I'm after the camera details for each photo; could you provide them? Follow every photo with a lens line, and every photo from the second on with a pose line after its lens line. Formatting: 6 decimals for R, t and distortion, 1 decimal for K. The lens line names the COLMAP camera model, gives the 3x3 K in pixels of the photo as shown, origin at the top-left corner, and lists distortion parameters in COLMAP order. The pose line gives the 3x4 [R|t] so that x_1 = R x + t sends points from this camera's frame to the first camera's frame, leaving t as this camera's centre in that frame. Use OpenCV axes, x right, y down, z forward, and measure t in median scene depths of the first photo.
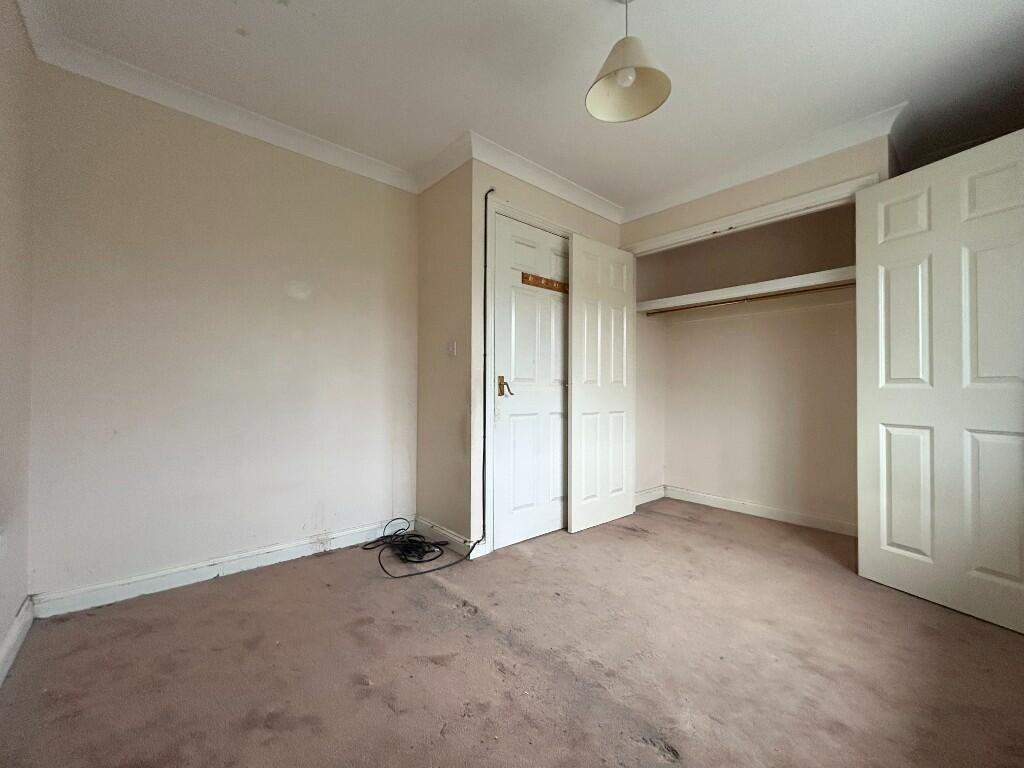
lens RADIAL K [[417.1, 0, 513.0], [0, 417.1, 383.8], [0, 0, 1]] dist [-0.002282, -0.000083]
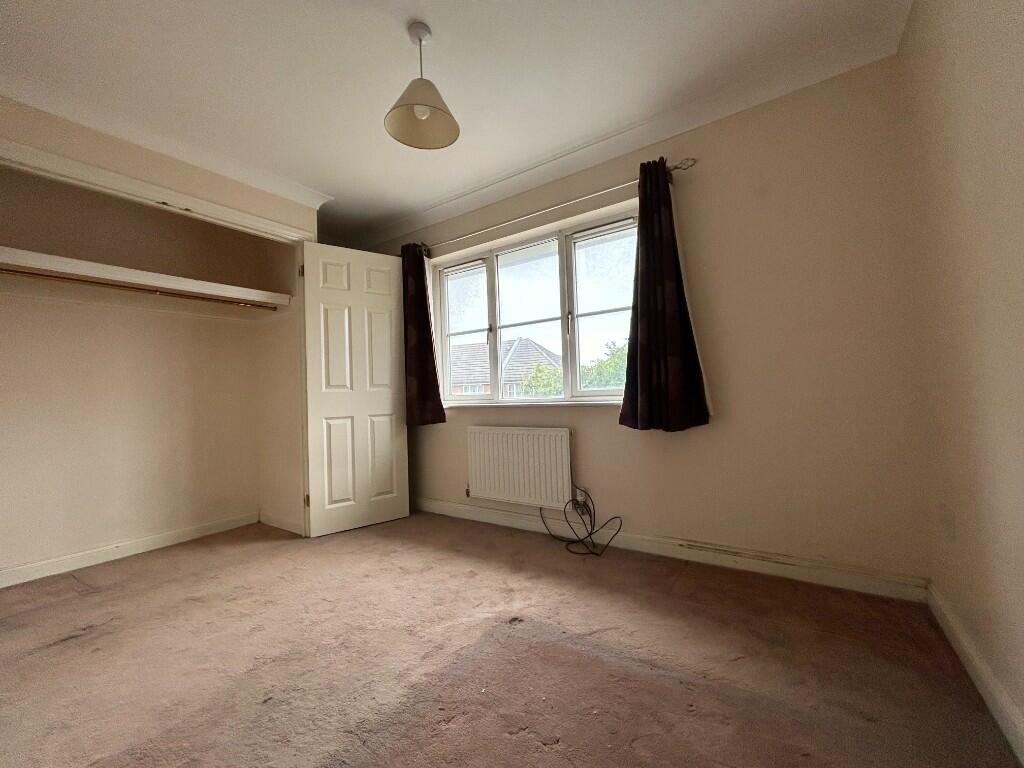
lens RADIAL K [[417.1, 0, 511.4], [0, 417.1, 385.7], [0, 0, 1]] dist [-0.002282, -0.000083]
pose [[-0.241906, 0.014796, 0.970187, -0.603049], [0.021528, 0.999719, -0.009879, 0.015651], [-0.970061, 0.018496, -0.242157, 0.728007]]
